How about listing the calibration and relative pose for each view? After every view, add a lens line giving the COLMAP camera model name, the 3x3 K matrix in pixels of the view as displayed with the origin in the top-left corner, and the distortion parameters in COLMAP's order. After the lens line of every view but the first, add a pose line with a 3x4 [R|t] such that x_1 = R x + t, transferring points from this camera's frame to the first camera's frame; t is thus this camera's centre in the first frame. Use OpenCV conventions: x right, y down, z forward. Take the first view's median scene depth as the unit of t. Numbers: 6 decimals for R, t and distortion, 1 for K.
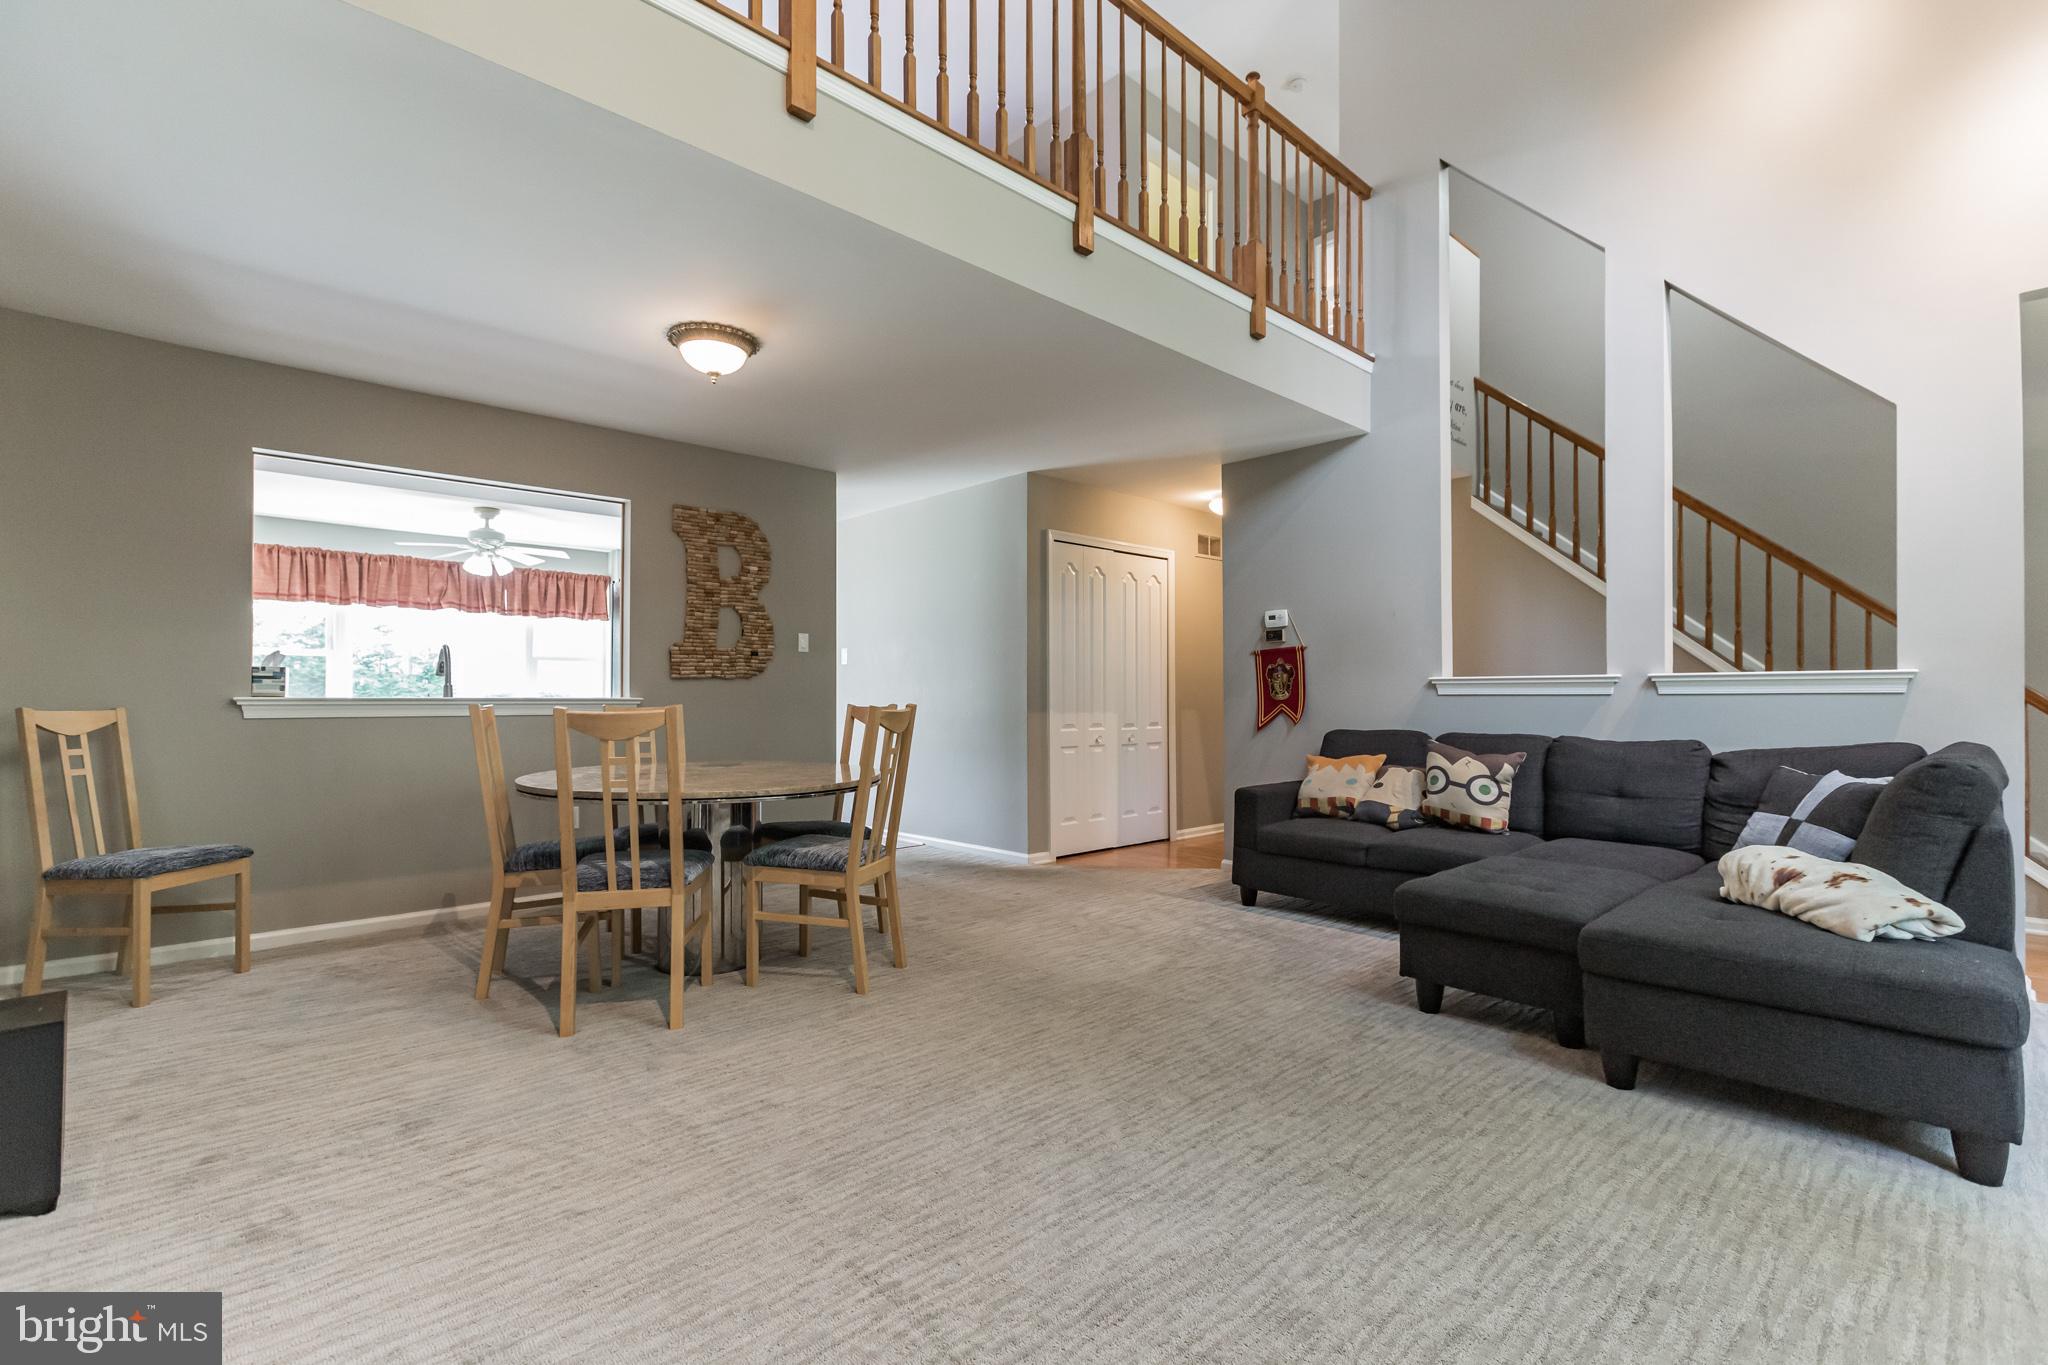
lens RADIAL K [[923.4, 0, 1015.3], [0, 923.4, 691.1], [0, 0, 1]] dist [0.001255, -0.002953]
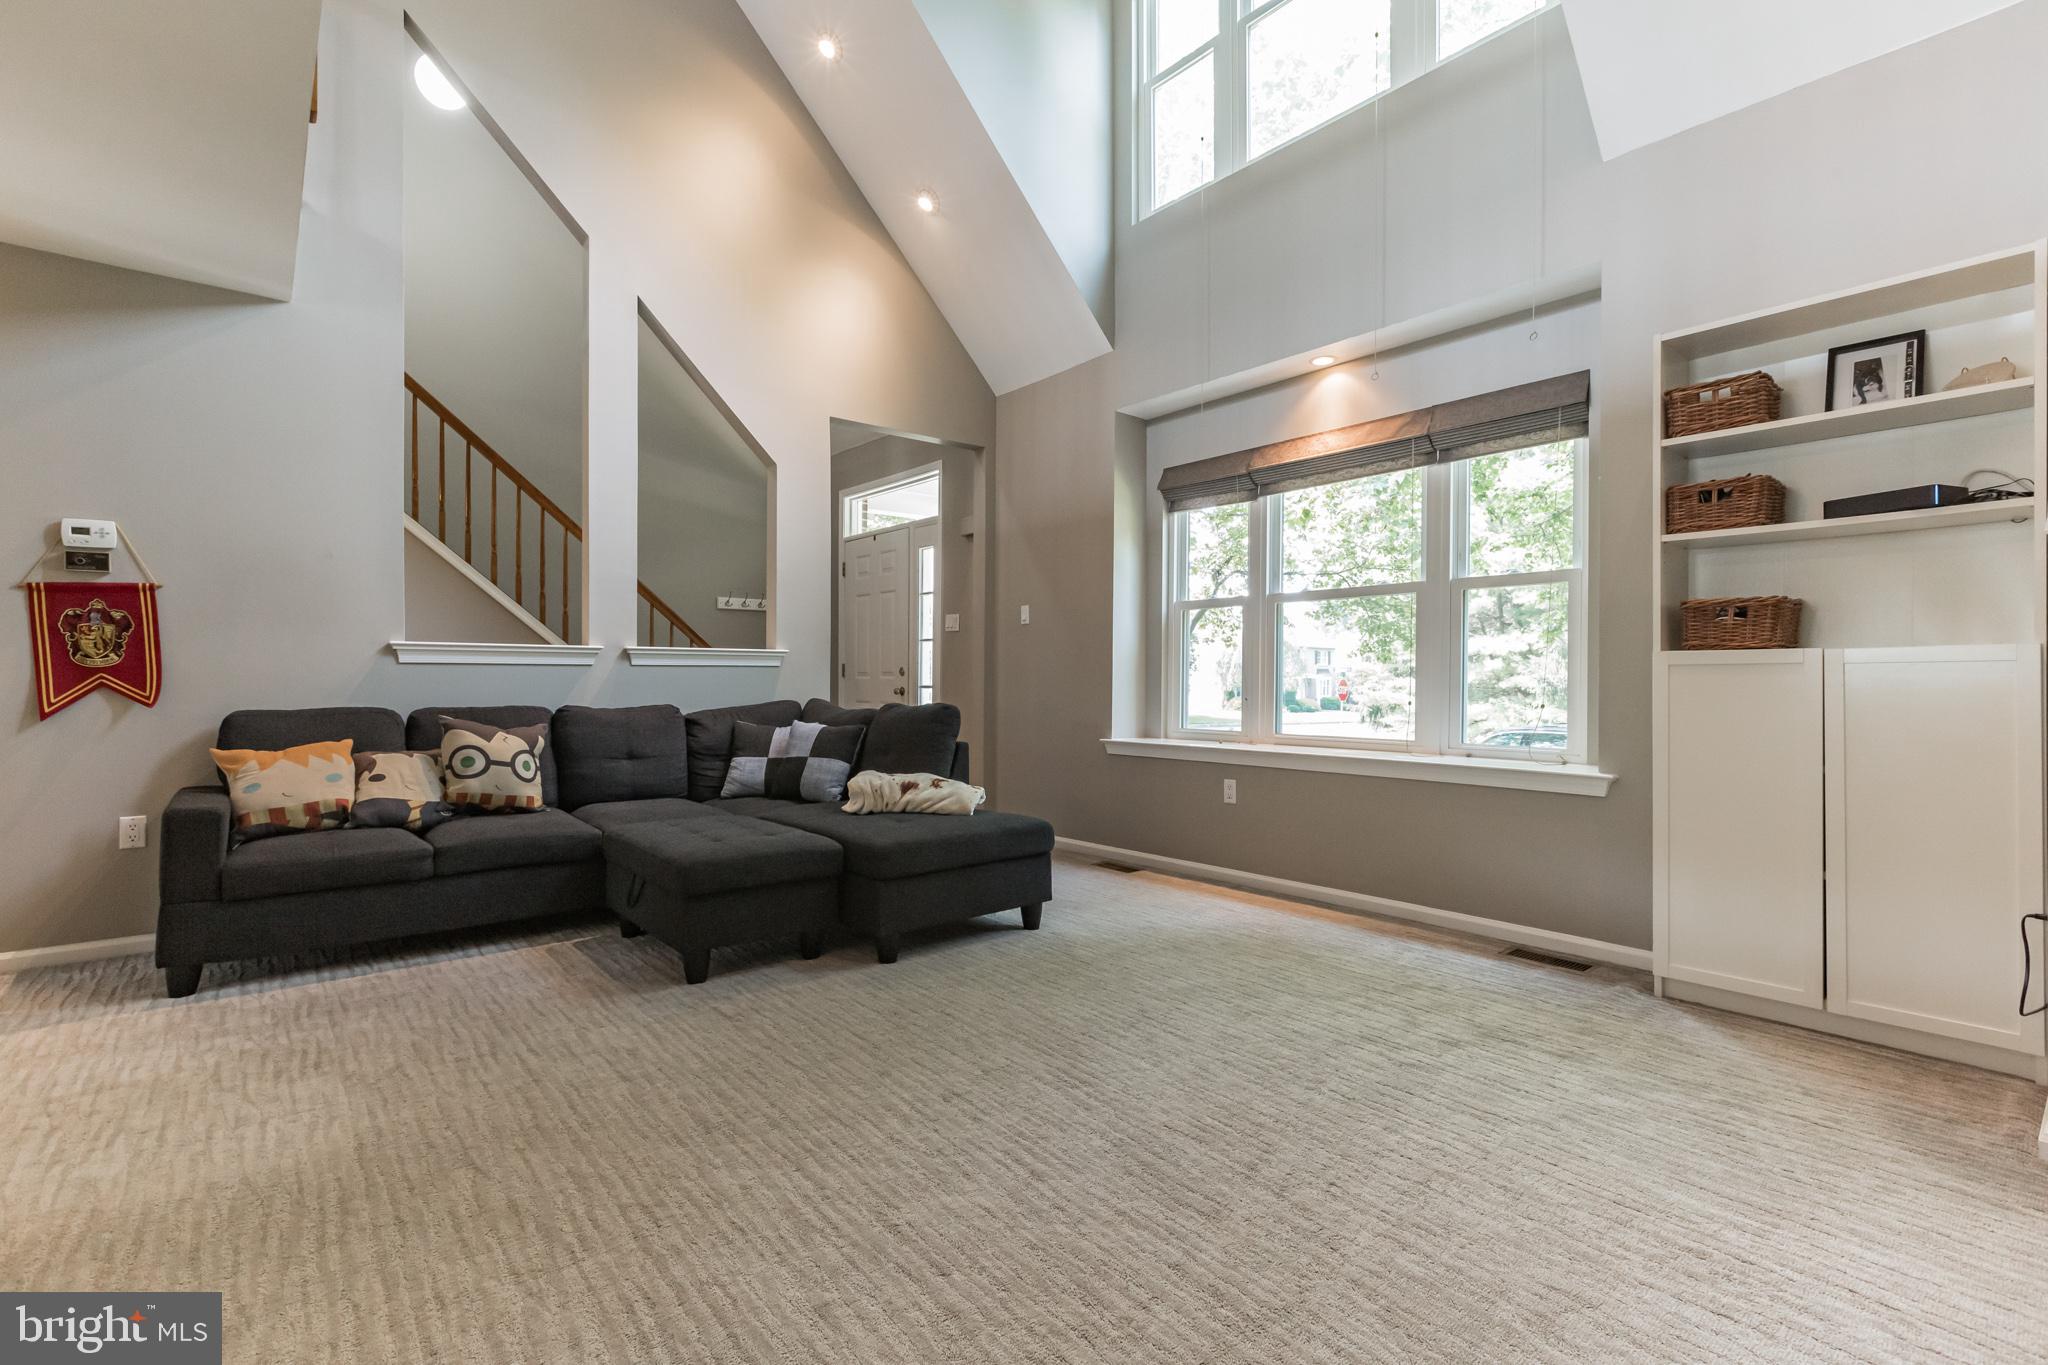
lens RADIAL K [[923.4, 0, 1028.7], [0, 923.4, 686.5], [0, 0, 1]] dist [0.001255, -0.002953]
pose [[0.041176, -0.003820, 0.999145, -0.375732], [-0.005767, 0.999975, 0.004061, 0.020362], [-0.999135, -0.005929, 0.041153, 0.446020]]
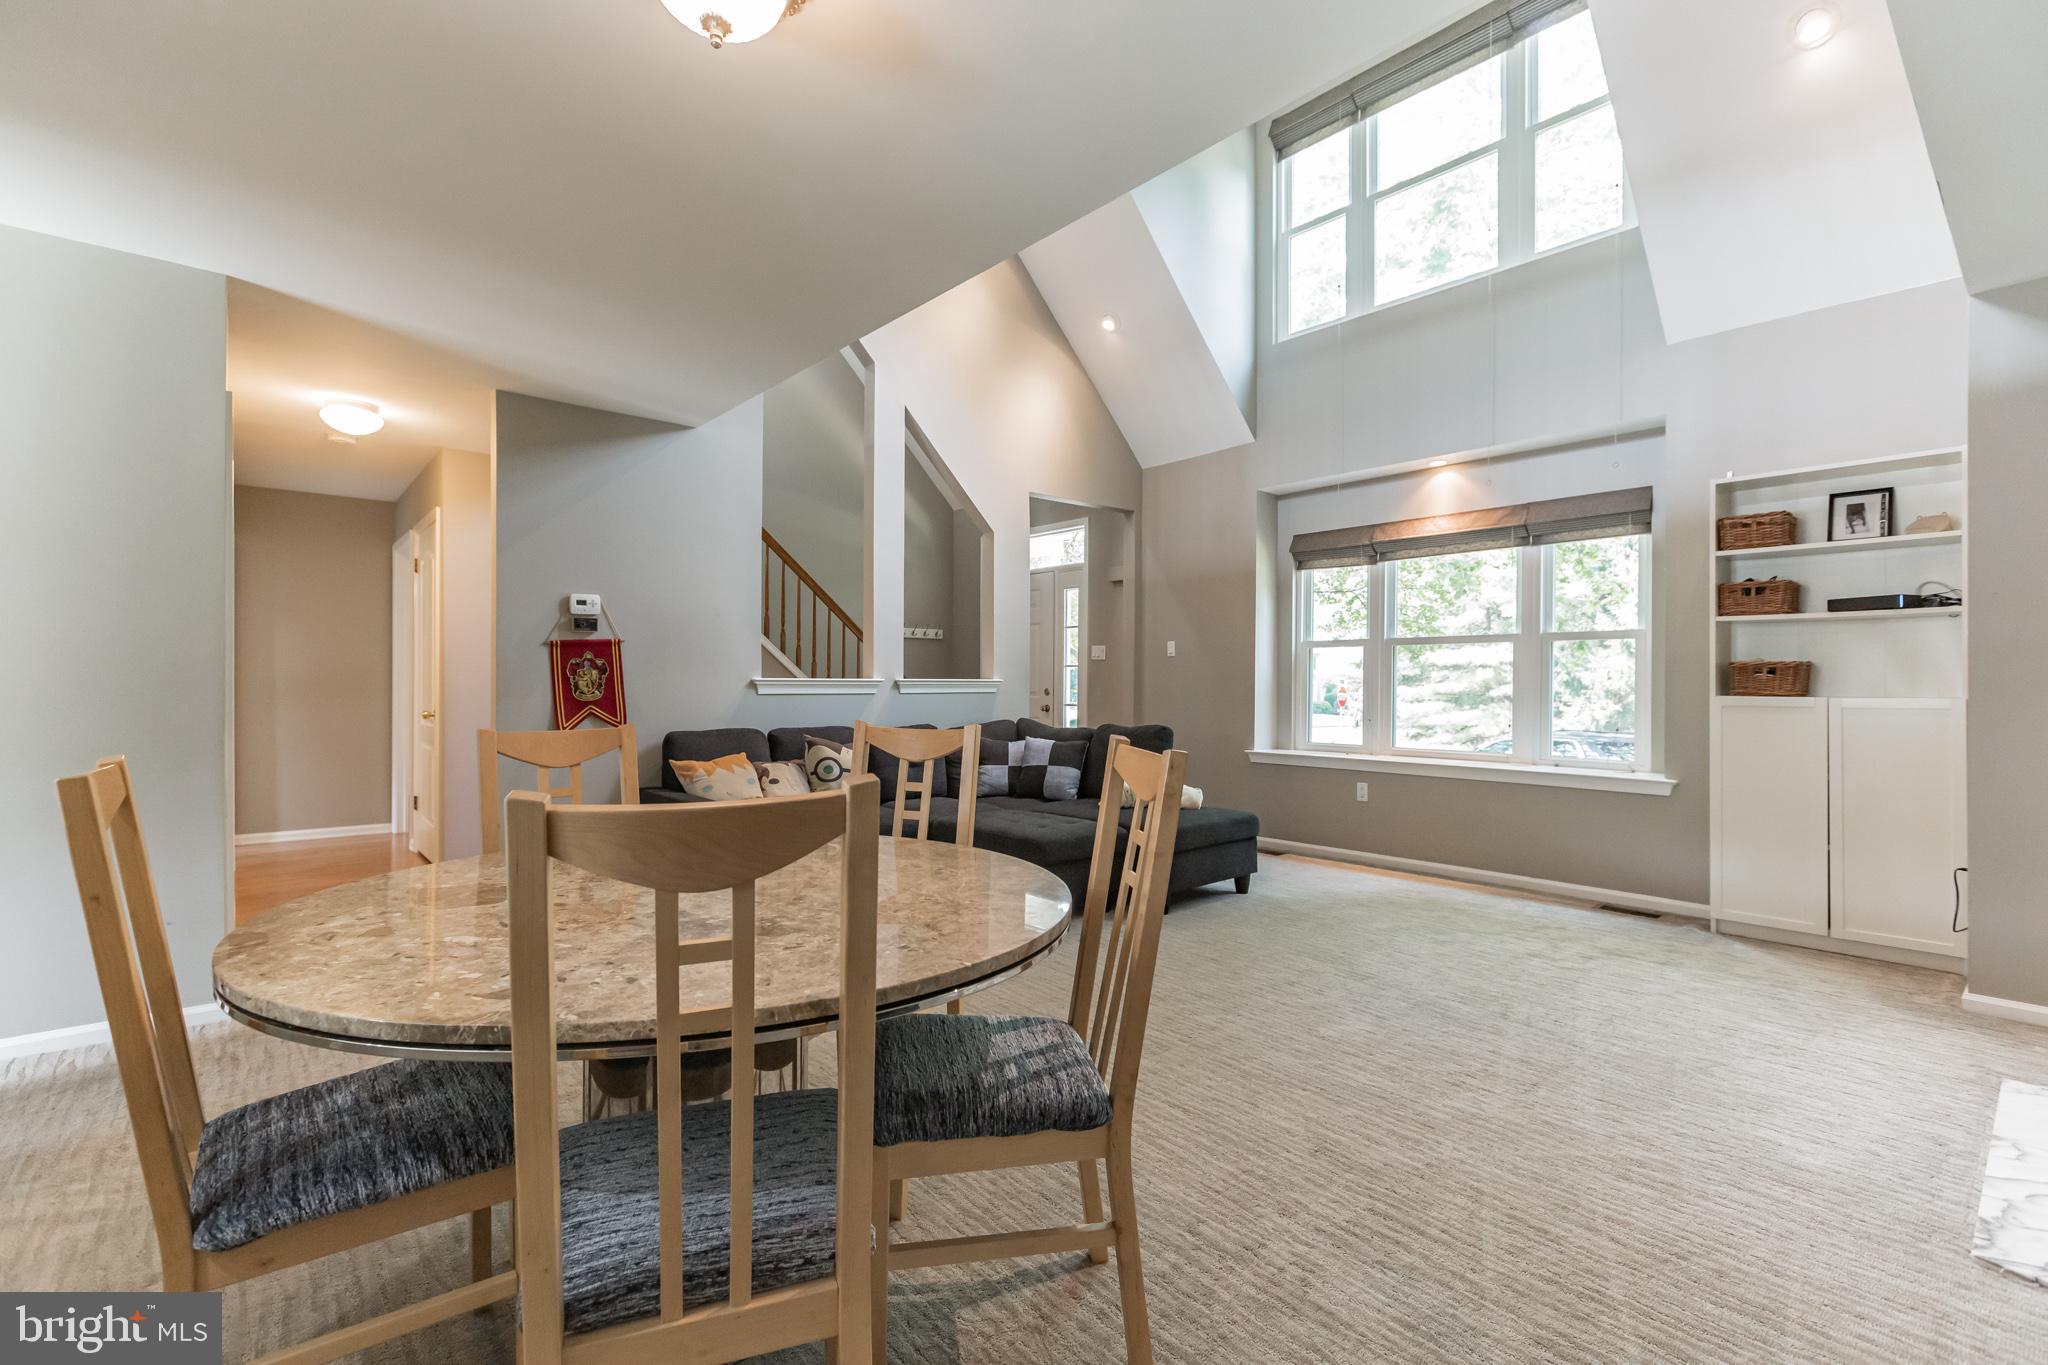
lens RADIAL K [[923.4, 0, 1018.4], [0, 923.4, 683.5], [0, 0, 1]] dist [0.001255, -0.002953]
pose [[0.023571, 0.001618, 0.999721, -0.687526], [-0.008836, 0.999960, -0.001410, -0.010999], [-0.999683, -0.008800, 0.023584, 0.734852]]
